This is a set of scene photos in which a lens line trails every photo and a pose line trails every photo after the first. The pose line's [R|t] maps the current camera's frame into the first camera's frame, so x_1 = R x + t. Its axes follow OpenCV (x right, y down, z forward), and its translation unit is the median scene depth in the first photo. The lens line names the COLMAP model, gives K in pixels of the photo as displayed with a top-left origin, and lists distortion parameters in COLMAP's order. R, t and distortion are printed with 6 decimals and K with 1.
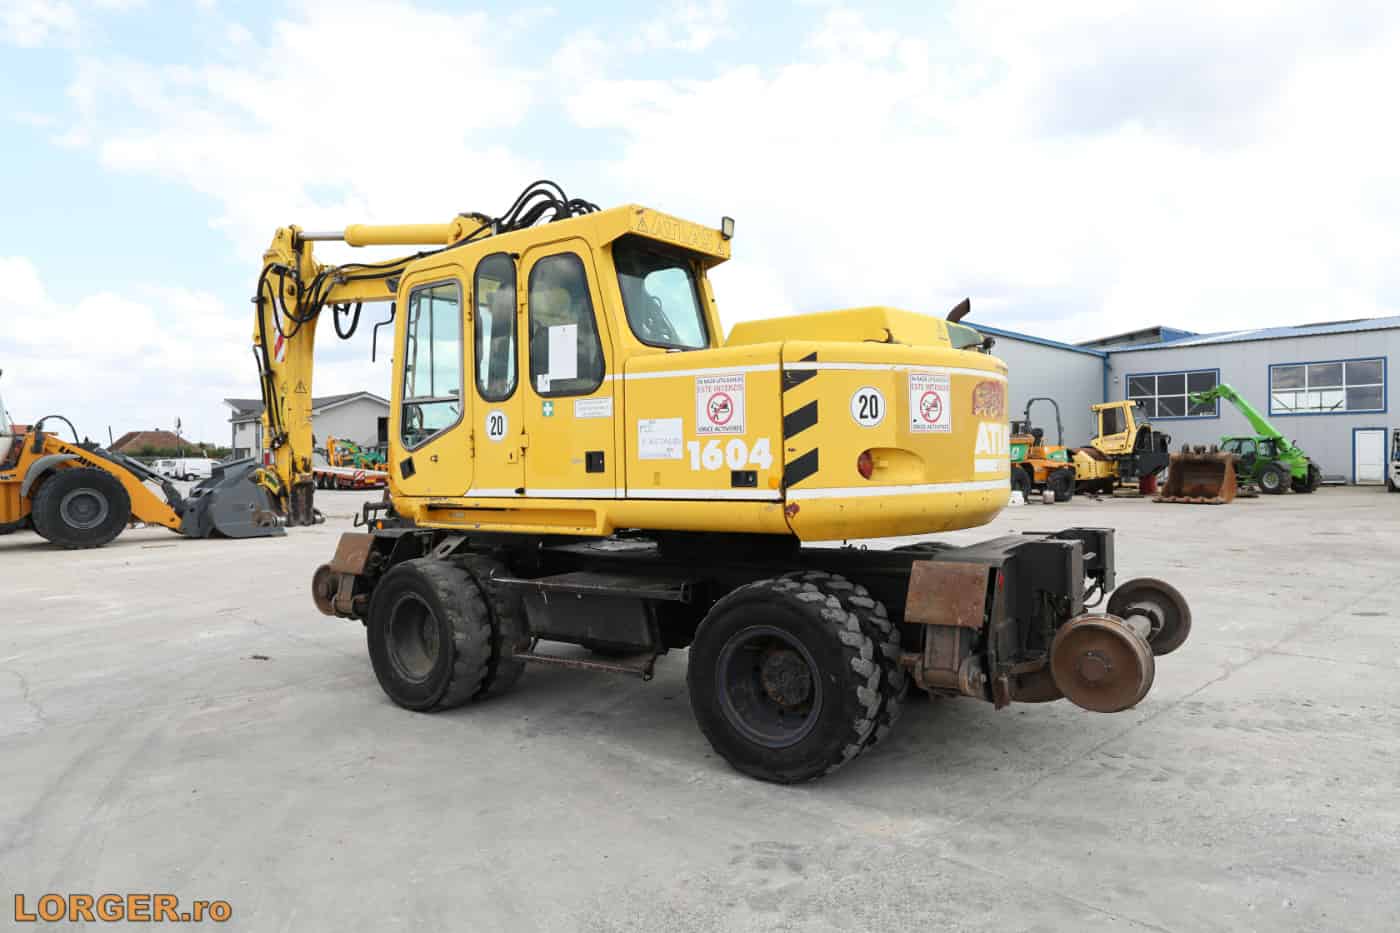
lens RADIAL K [[958.2, 0, 698.7], [0, 958.2, 460.7], [0, 0, 1]] dist [-0.058128, 0.053093]
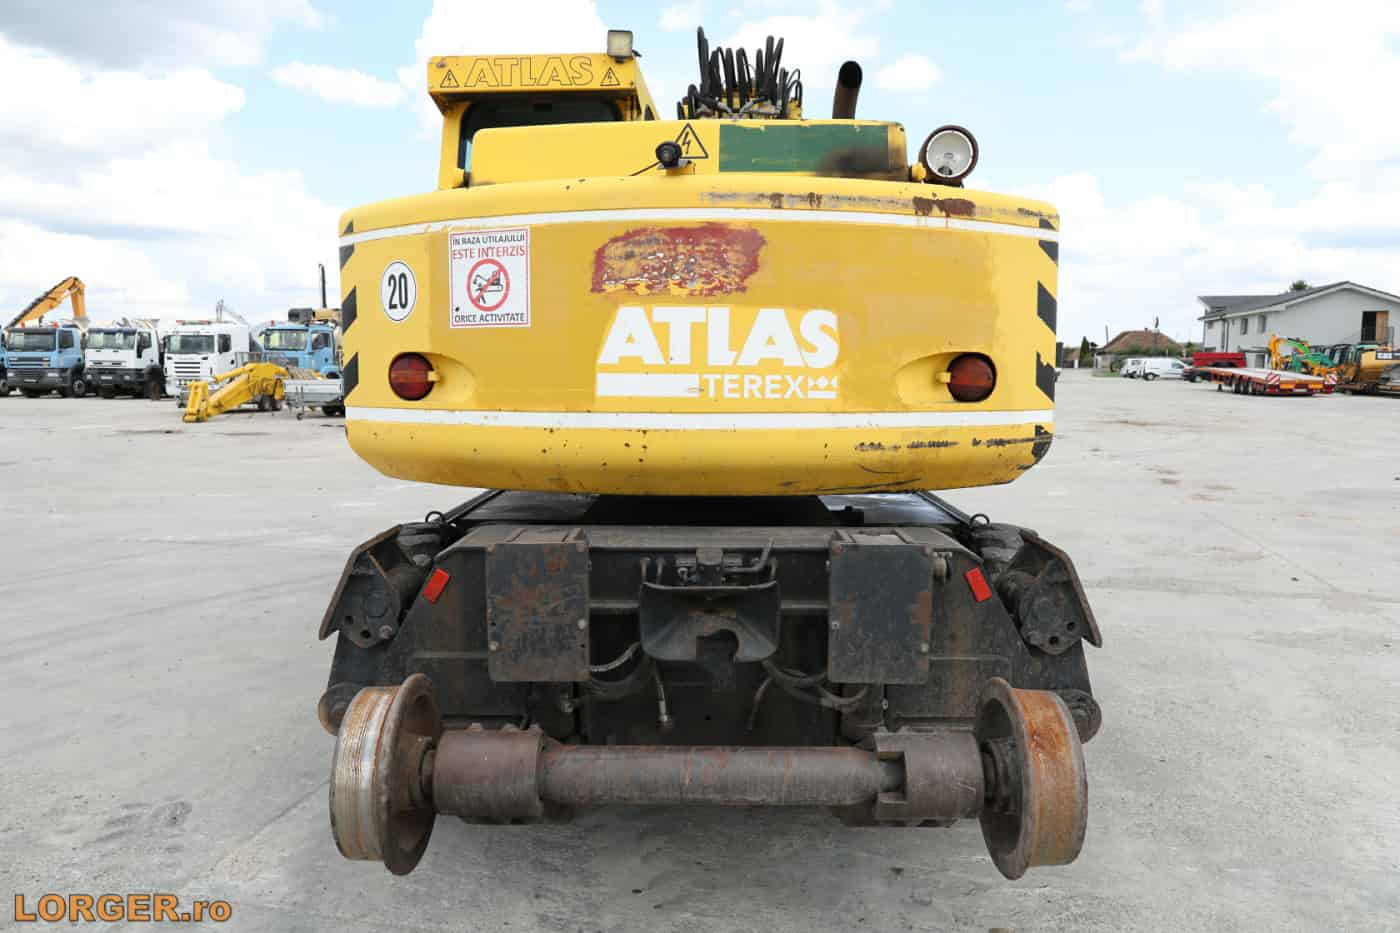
lens RADIAL K [[958.2, 0, 698.7], [0, 958.2, 460.7], [0, 0, 1]] dist [-0.058128, 0.053093]
pose [[0.542232, 0.102237, -0.833986, 0.792642], [-0.013409, 0.993496, 0.113073, -0.014718], [0.840122, -0.050129, 0.540076, 0.736356]]
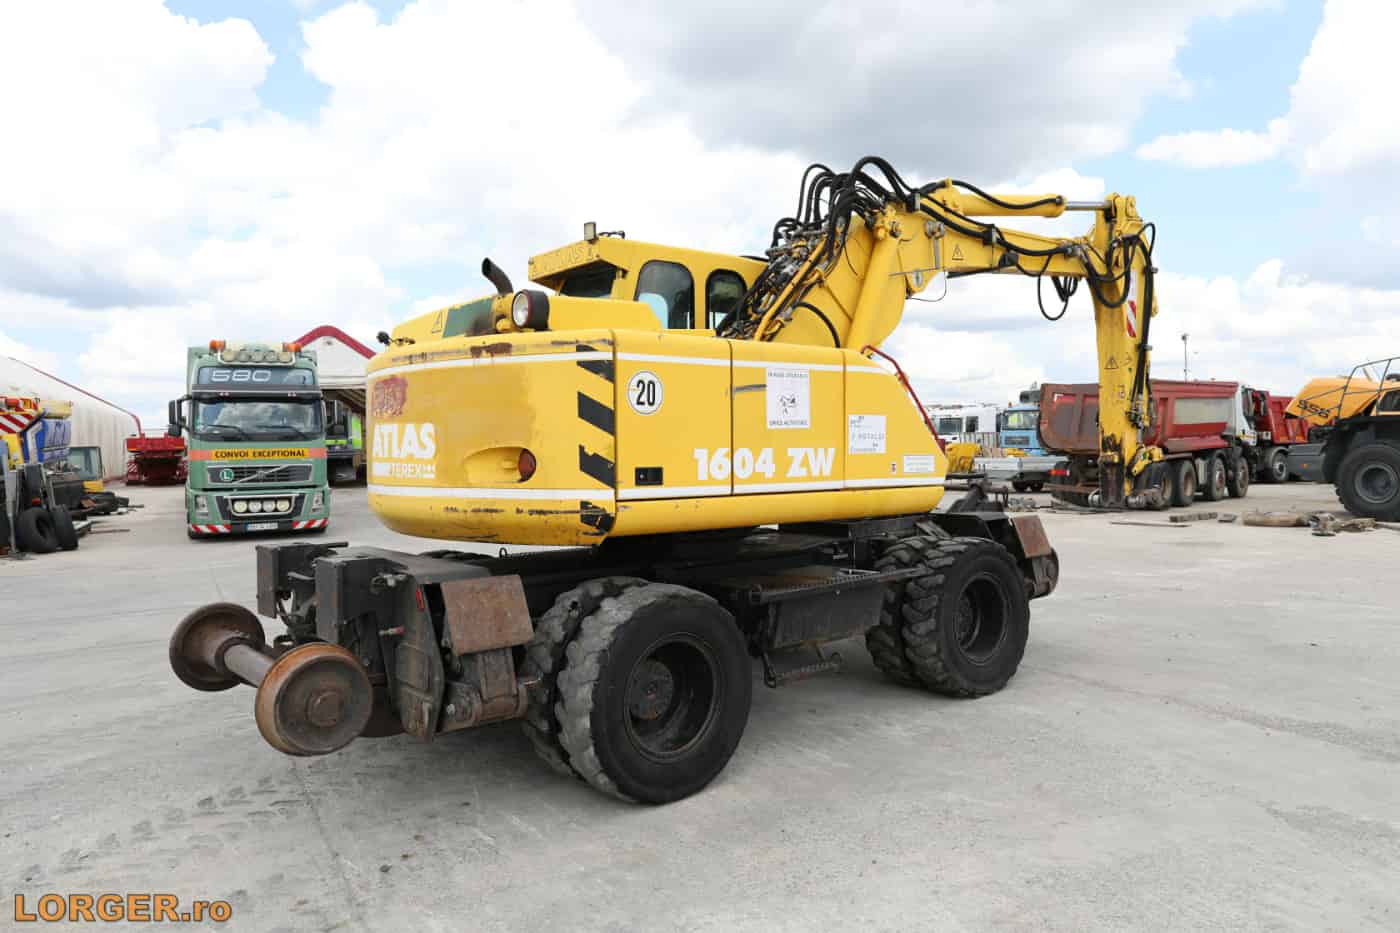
lens RADIAL K [[958.2, 0, 698.7], [0, 958.2, 460.7], [0, 0, 1]] dist [-0.058128, 0.053093]
pose [[-0.264469, 0.035034, -0.963758, 1.155247], [0.016105, 0.999361, 0.031909, -0.029300], [0.964260, -0.007083, -0.264864, 1.584367]]
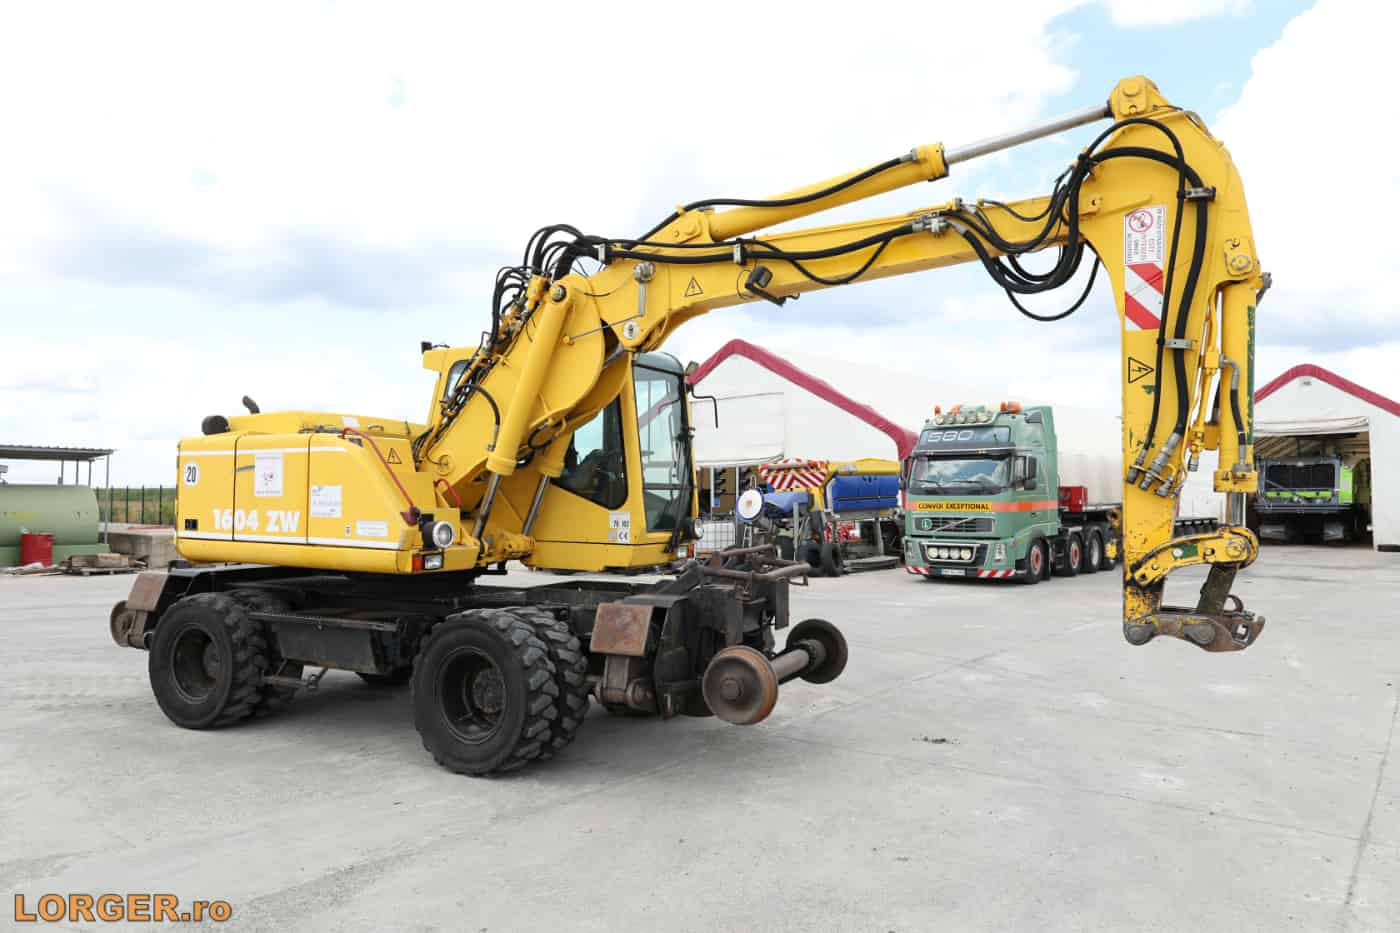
lens RADIAL K [[958.2, 0, 698.7], [0, 958.2, 460.7], [0, 0, 1]] dist [-0.058128, 0.053093]
pose [[-0.991133, 0.004812, -0.132790, -0.212162], [0.009596, 0.999327, -0.035410, -0.026499], [0.132530, -0.036370, -0.990511, 2.802148]]
